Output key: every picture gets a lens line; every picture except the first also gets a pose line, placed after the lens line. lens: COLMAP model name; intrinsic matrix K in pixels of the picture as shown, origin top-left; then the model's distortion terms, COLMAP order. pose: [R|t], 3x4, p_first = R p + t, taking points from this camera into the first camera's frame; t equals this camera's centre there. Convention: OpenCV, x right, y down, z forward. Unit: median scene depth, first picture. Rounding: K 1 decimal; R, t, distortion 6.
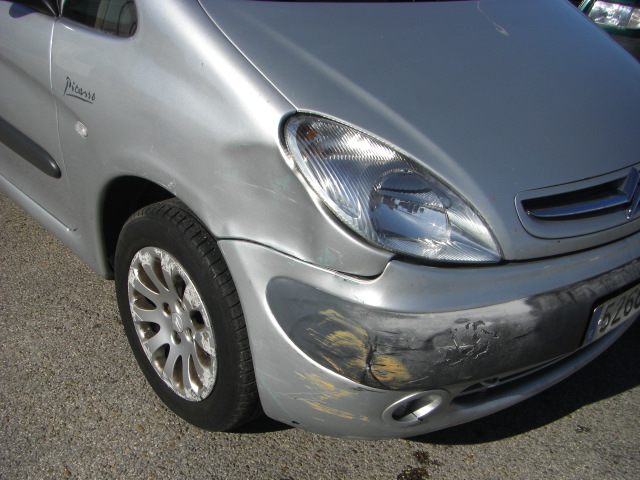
lens RADIAL K [[715.7, 0, 303.0], [0, 715.7, 285.0], [0, 0, 1]] dist [-0.195164, 0.142143]
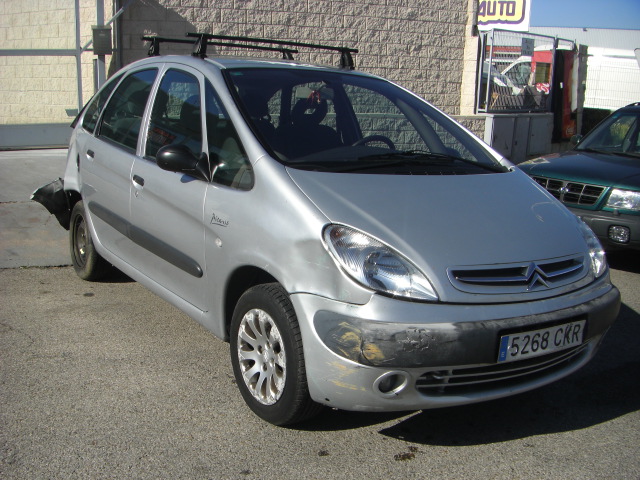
lens RADIAL K [[715.7, 0, 303.0], [0, 715.7, 285.0], [0, 0, 1]] dist [-0.195164, 0.142143]
pose [[0.988159, 0.021302, -0.151950, 0.196675], [-0.062462, 0.960390, -0.271570, 0.417463], [0.140146, 0.277845, 0.950348, -0.764938]]
